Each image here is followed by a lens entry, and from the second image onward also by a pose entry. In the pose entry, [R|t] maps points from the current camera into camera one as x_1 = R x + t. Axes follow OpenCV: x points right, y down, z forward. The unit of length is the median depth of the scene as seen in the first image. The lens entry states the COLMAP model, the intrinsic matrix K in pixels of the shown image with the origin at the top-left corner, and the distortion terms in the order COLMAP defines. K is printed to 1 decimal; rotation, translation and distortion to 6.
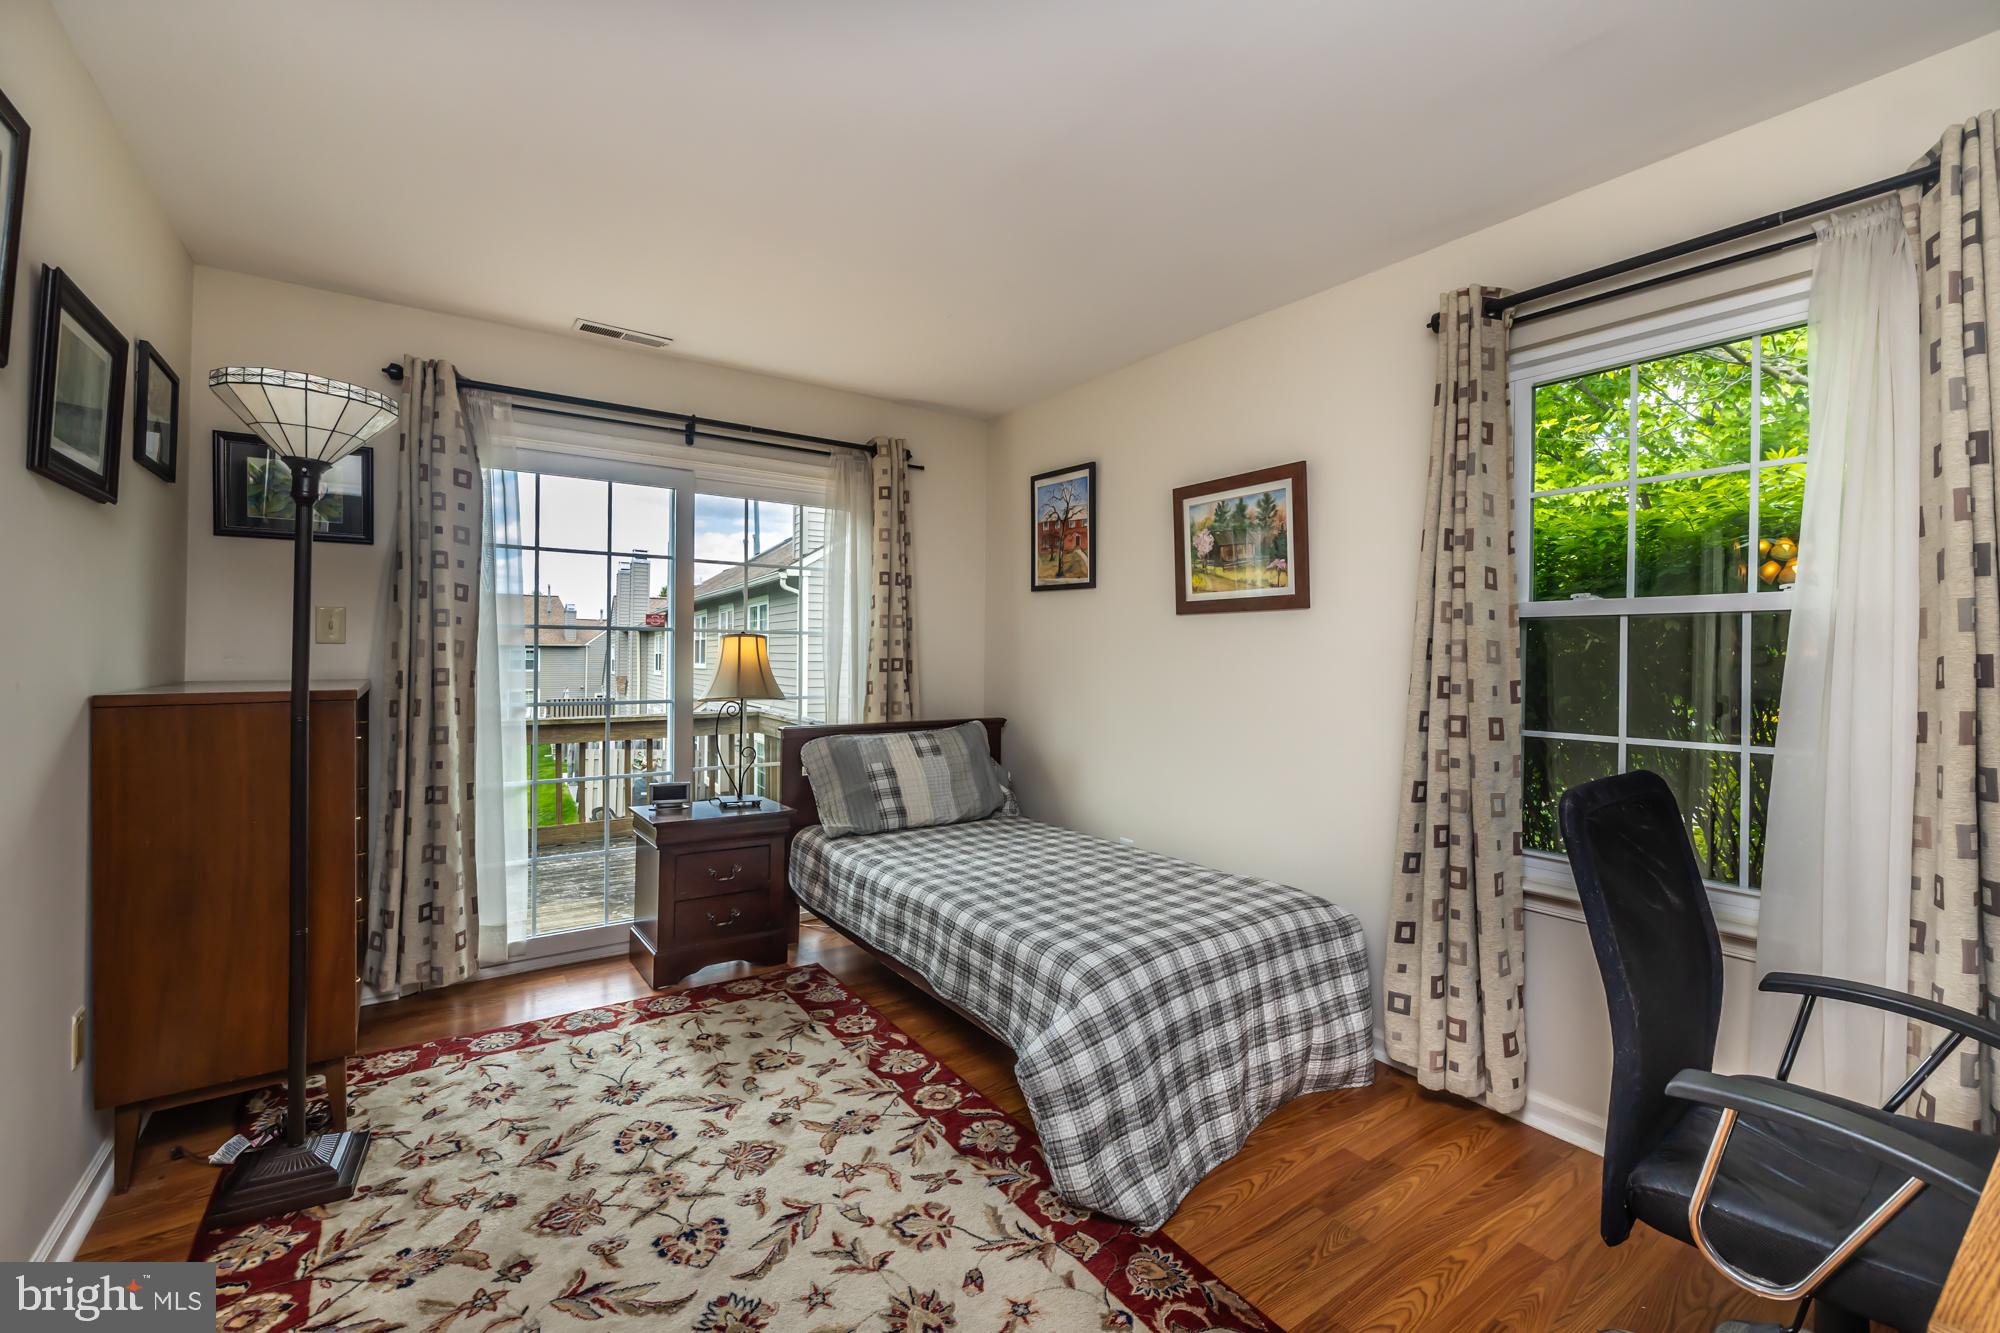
lens RADIAL K [[857.3, 0, 1000.8], [0, 857.3, 631.1], [0, 0, 1]] dist [-0.000777, 0.000338]
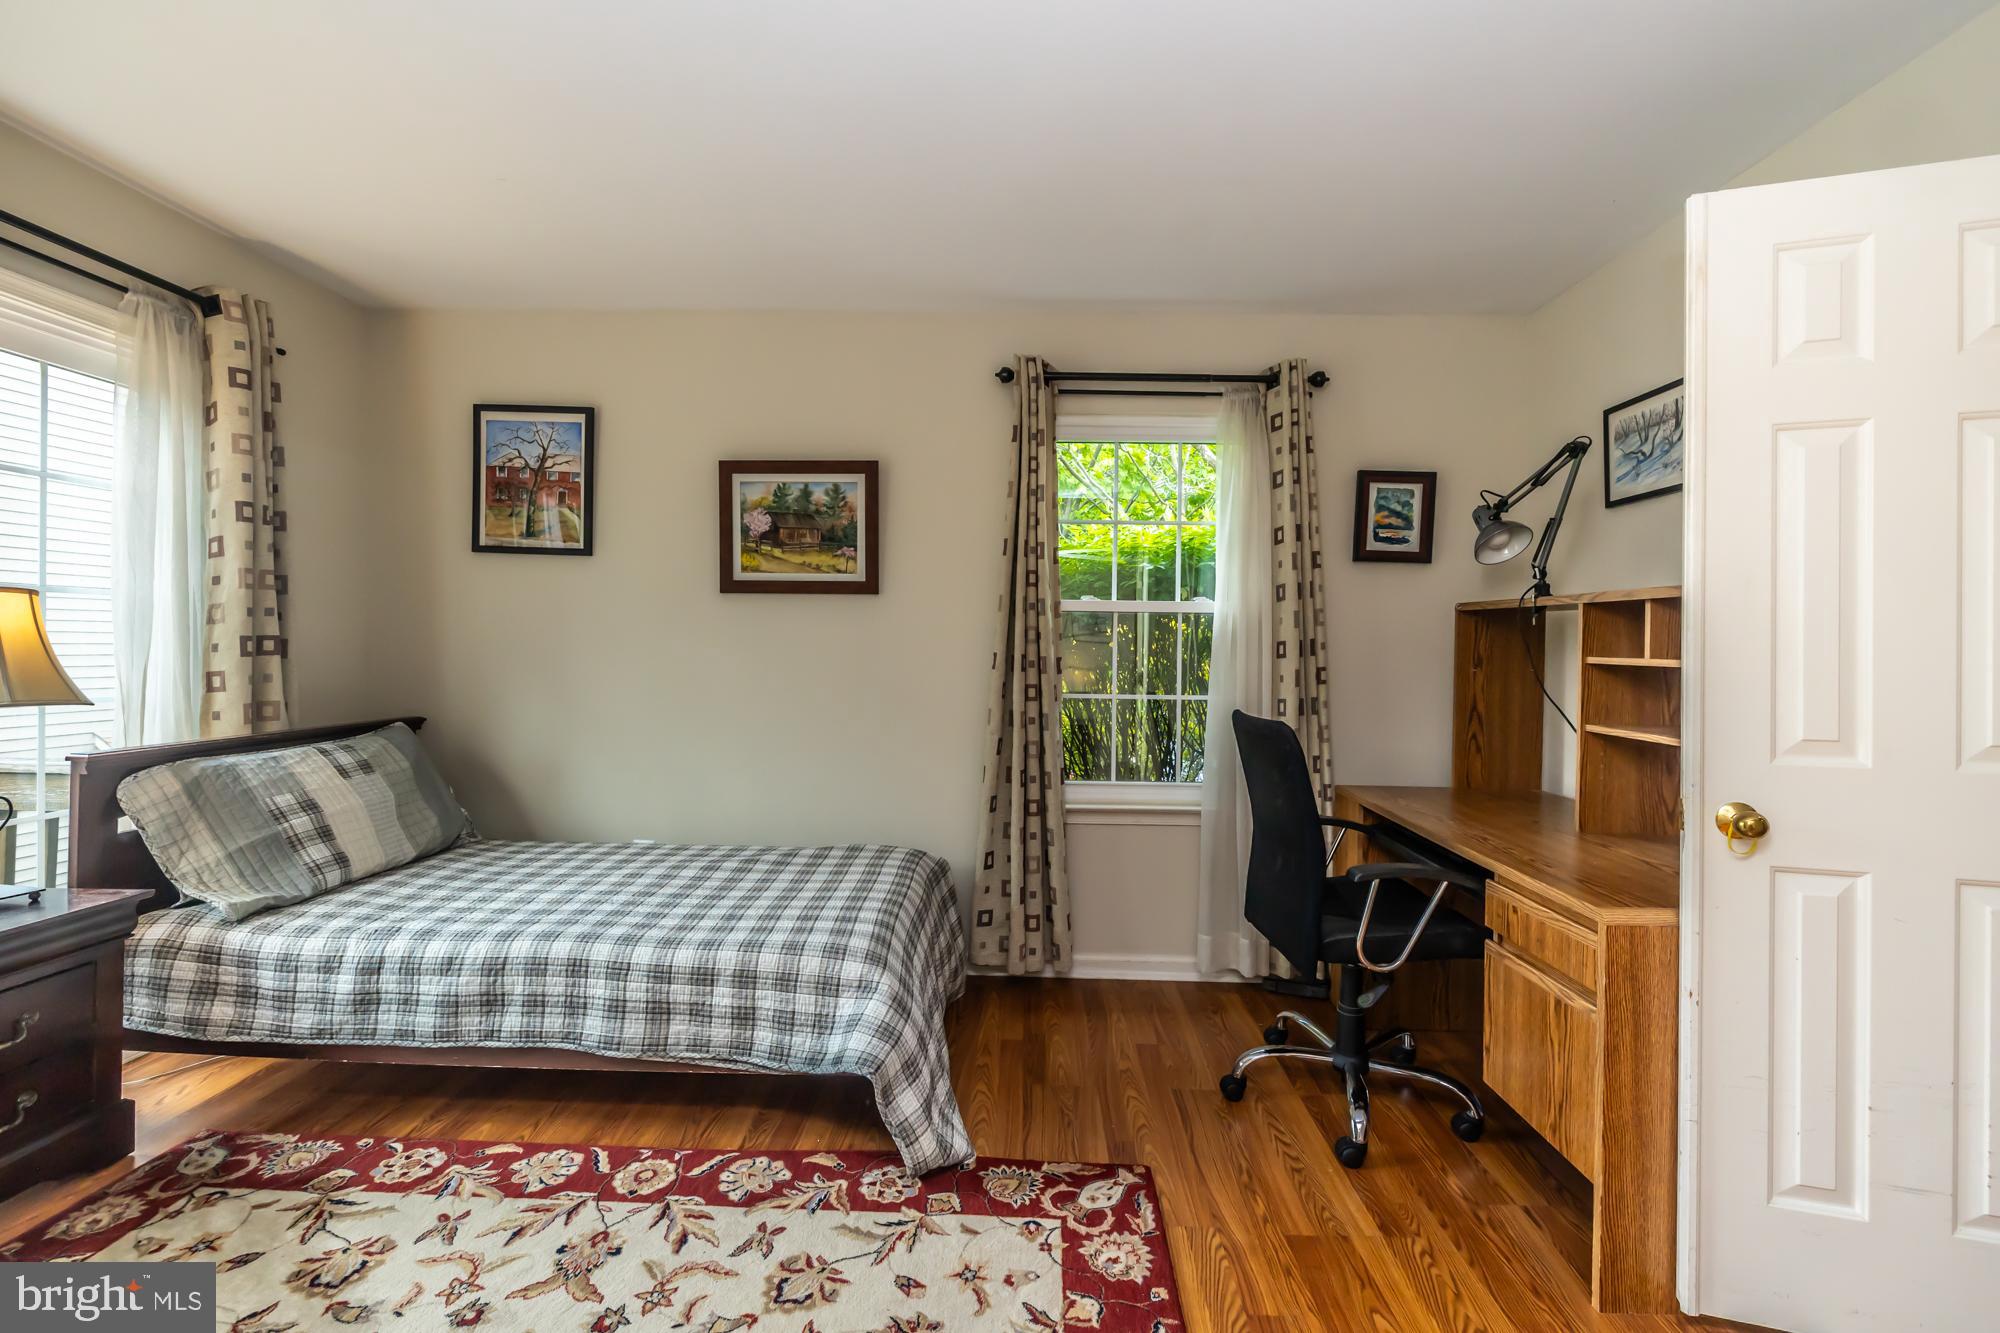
lens RADIAL K [[857.3, 0, 1000.8], [0, 857.3, 631.1], [0, 0, 1]] dist [-0.000777, 0.000338]
pose [[0.589383, 0.015914, 0.807697, -0.442149], [-0.030804, 0.999522, 0.002785, 0.012375], [-0.807266, -0.026522, 0.589592, 0.217176]]
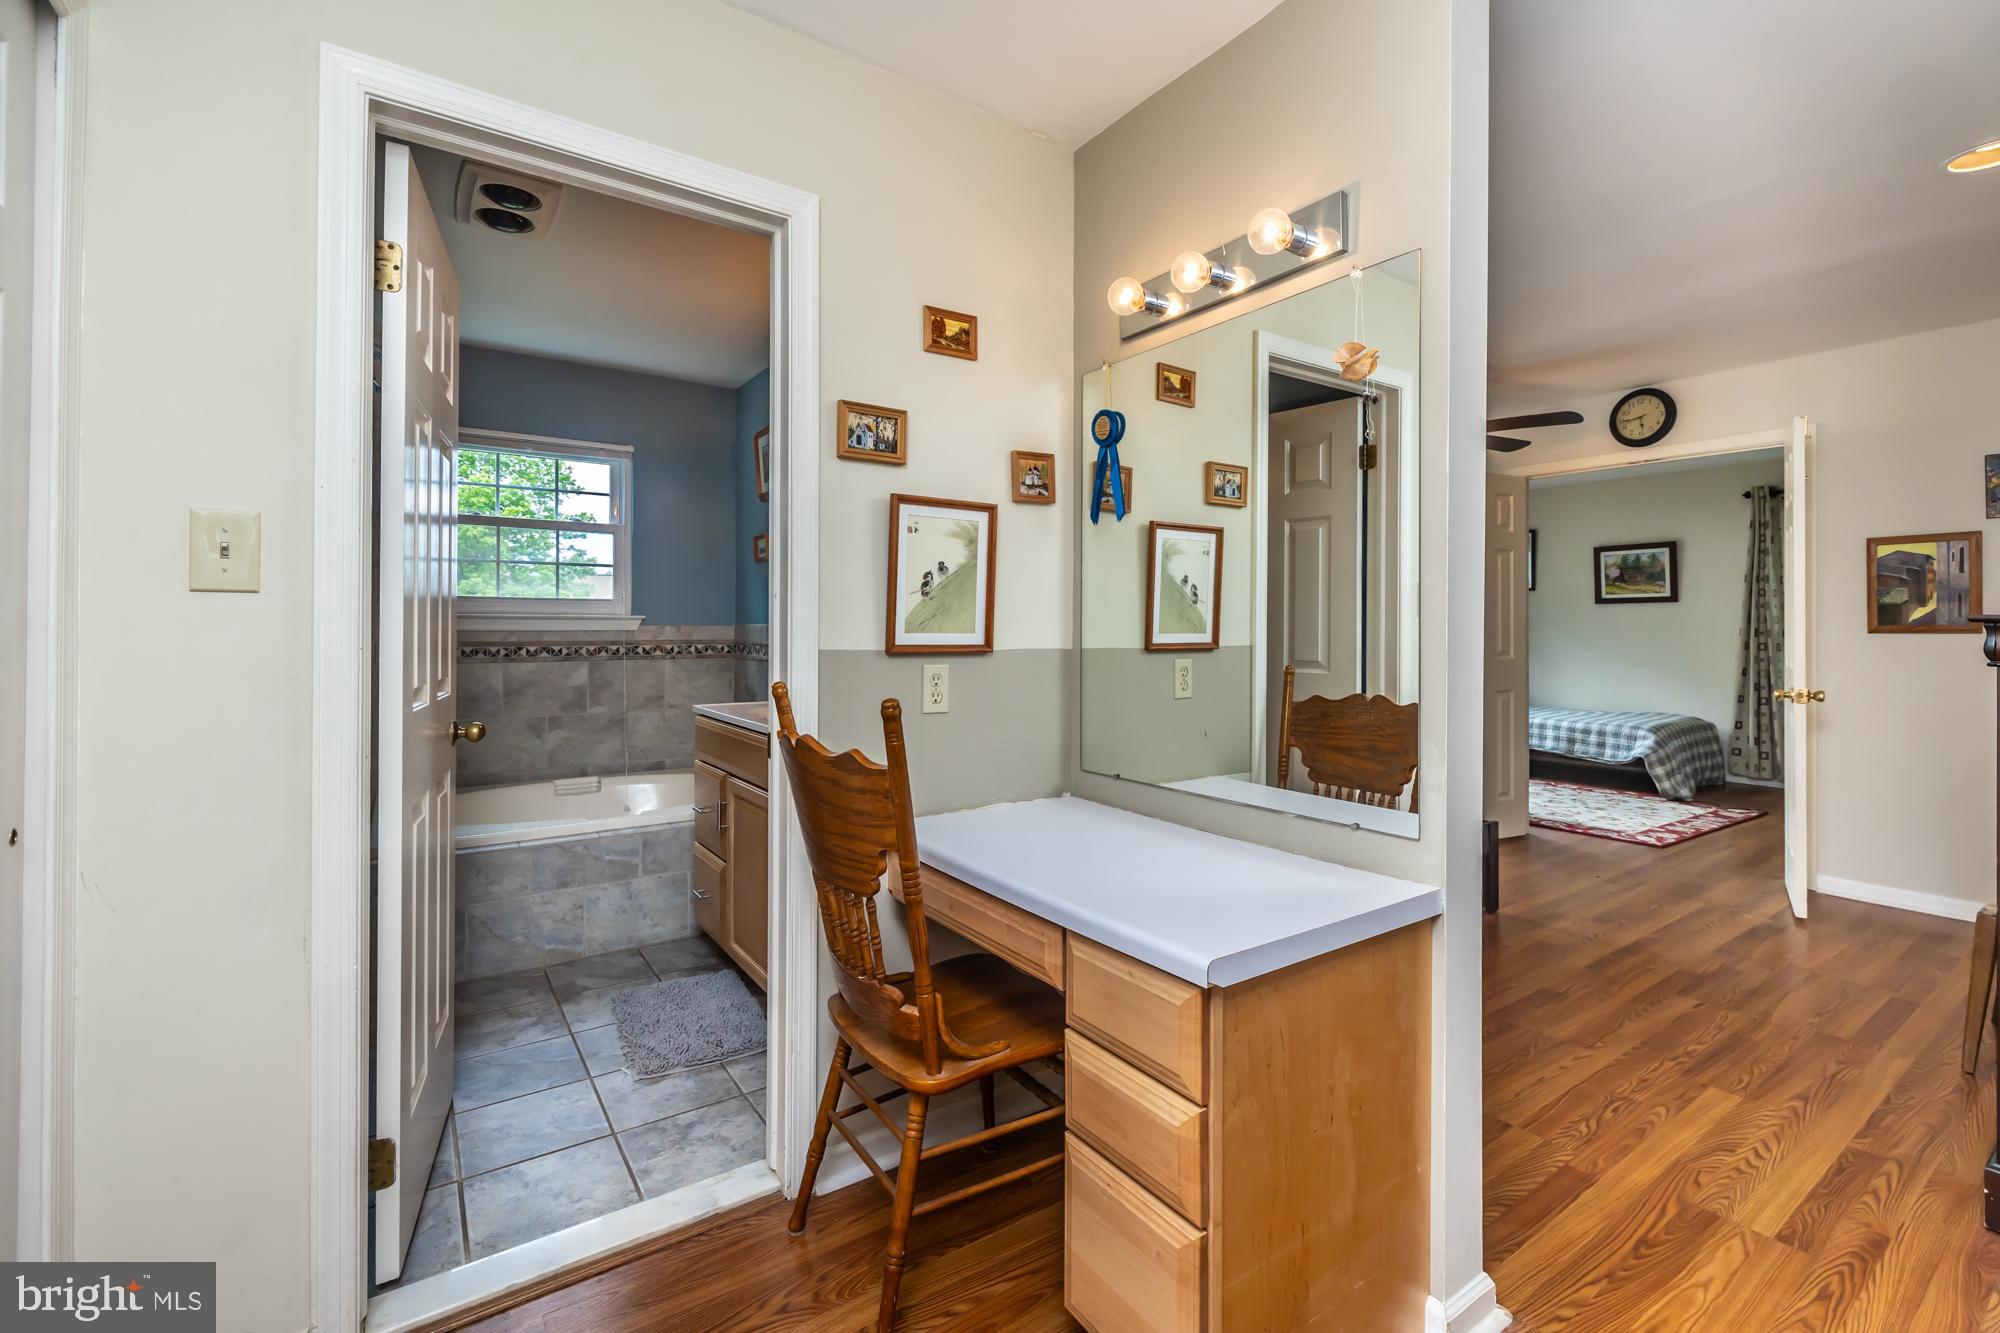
lens RADIAL K [[882.2, 0, 1009.1], [0, 882.2, 621.2], [0, 0, 1]] dist [-0.001903, -0.000278]
pose [[0.999976, -0.006934, 0.000956, -1.509004], [0.006918, 0.999839, 0.016537, -0.028581], [-0.001071, -0.016530, 0.999863, -1.455458]]
